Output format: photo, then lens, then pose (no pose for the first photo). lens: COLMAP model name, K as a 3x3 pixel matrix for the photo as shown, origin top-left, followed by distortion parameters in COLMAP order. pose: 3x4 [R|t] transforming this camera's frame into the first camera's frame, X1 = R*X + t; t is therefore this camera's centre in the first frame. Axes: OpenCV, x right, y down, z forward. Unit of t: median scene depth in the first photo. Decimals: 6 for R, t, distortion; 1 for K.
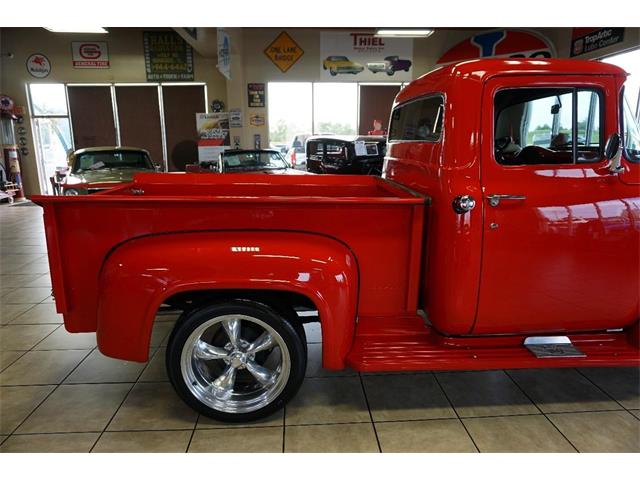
lens RADIAL K [[425.6, 0, 319.7], [0, 425.6, 238.0], [0, 0, 1]] dist [-0.045793, 0.029811]
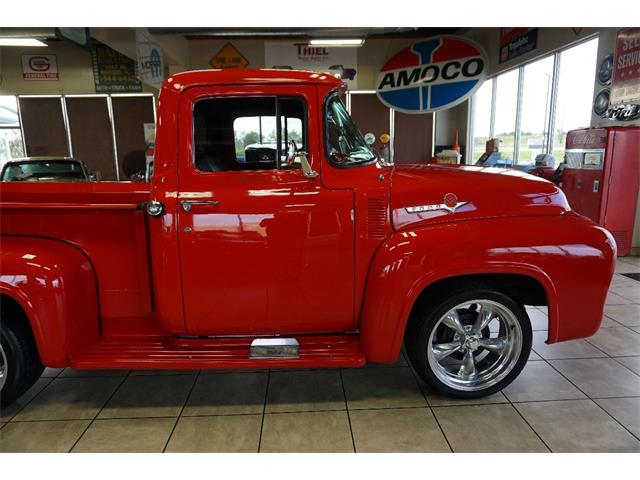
lens RADIAL K [[425.6, 0, 318.7], [0, 425.6, 241.0], [0, 0, 1]] dist [-0.045793, 0.029811]
pose [[0.999923, -0.005150, -0.011321, 0.141142], [0.005005, 0.999907, -0.012725, 0.002734], [0.011385, 0.012667, 0.999855, -0.006502]]
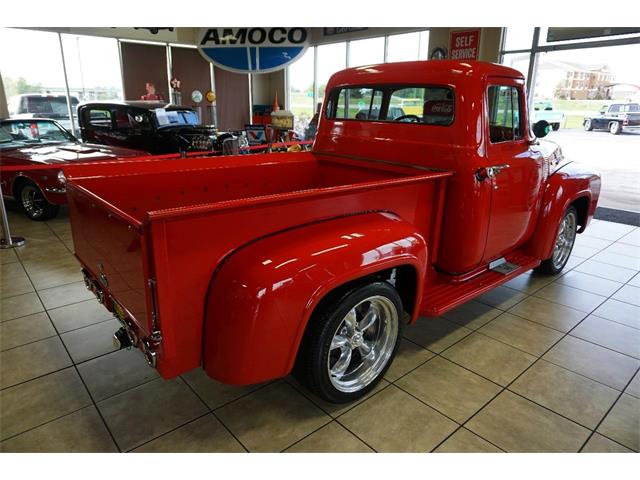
lens RADIAL K [[425.6, 0, 315.9], [0, 425.6, 241.2], [0, 0, 1]] dist [-0.045793, 0.029811]
pose [[0.785879, -0.169925, 0.594576, -0.169787], [0.115191, 0.984902, 0.129224, -0.018445], [-0.607557, -0.033065, 0.793587, 0.049988]]
